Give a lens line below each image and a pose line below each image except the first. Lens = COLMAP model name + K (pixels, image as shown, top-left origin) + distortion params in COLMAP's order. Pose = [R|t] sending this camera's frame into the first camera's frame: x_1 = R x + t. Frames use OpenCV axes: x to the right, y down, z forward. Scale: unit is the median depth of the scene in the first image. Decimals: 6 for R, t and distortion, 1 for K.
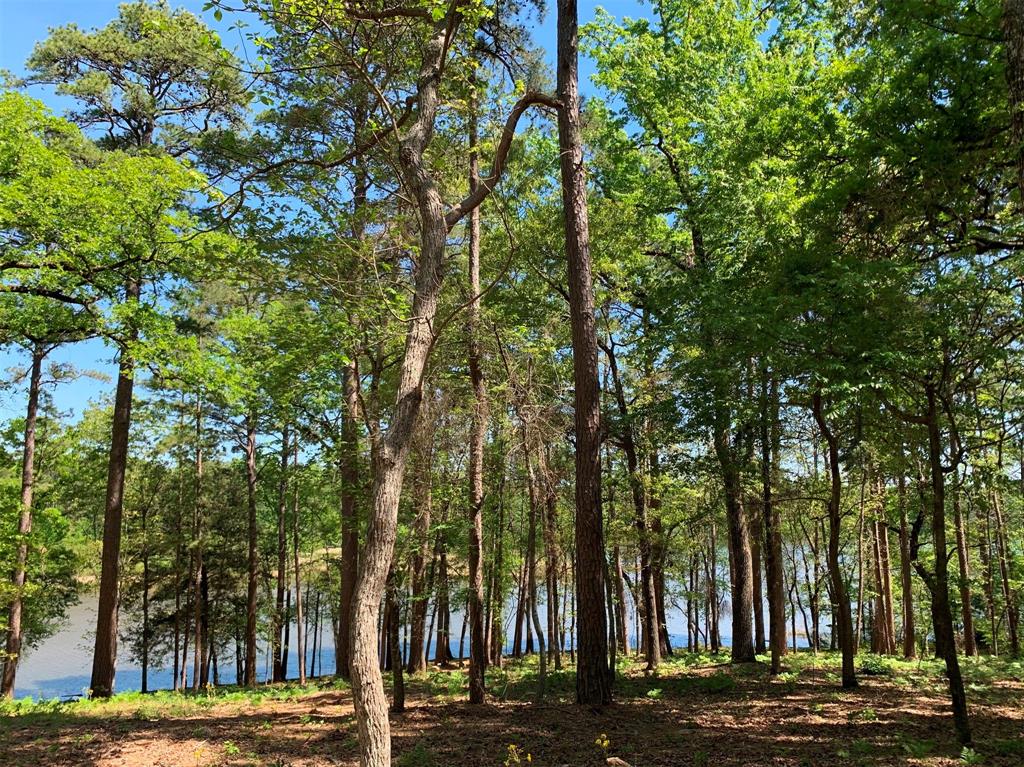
lens RADIAL K [[760.1, 0, 489.0], [0, 760.1, 381.7], [0, 0, 1]] dist [0.005599, 0.000663]
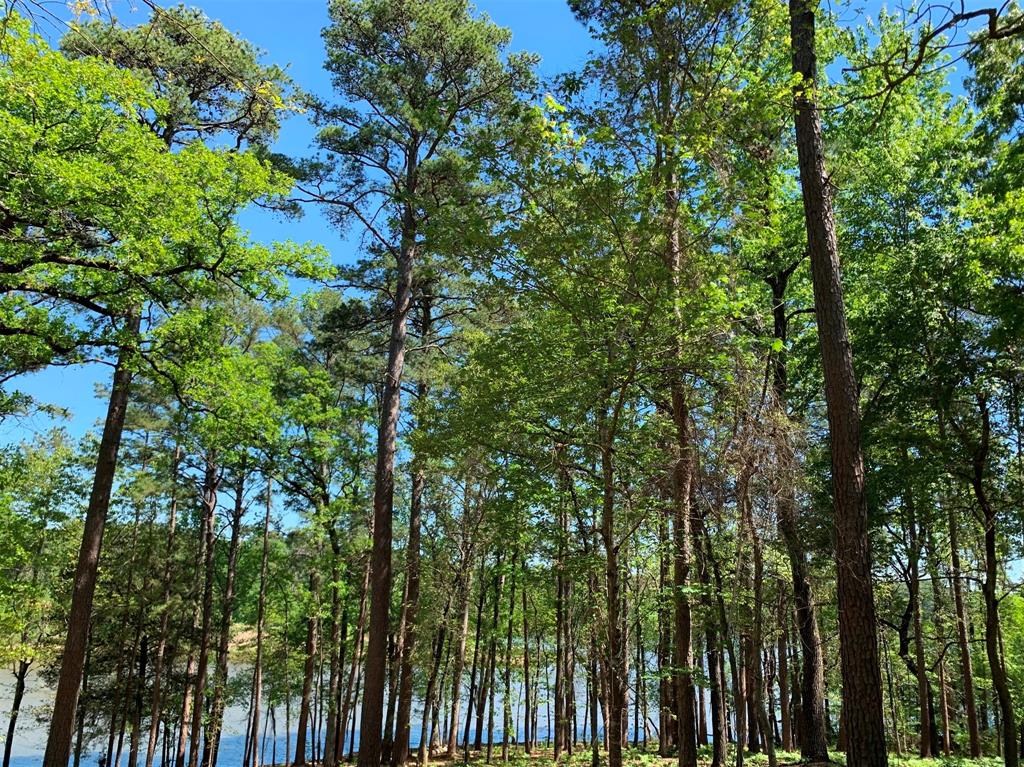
lens RADIAL K [[760.1, 0, 489.0], [0, 760.1, 381.7], [0, 0, 1]] dist [0.005599, 0.000663]
pose [[0.991090, 0.070050, 0.113289, -0.159842], [-0.058134, 0.992743, -0.105270, 0.030543], [-0.119841, 0.097746, 0.987969, 0.082652]]
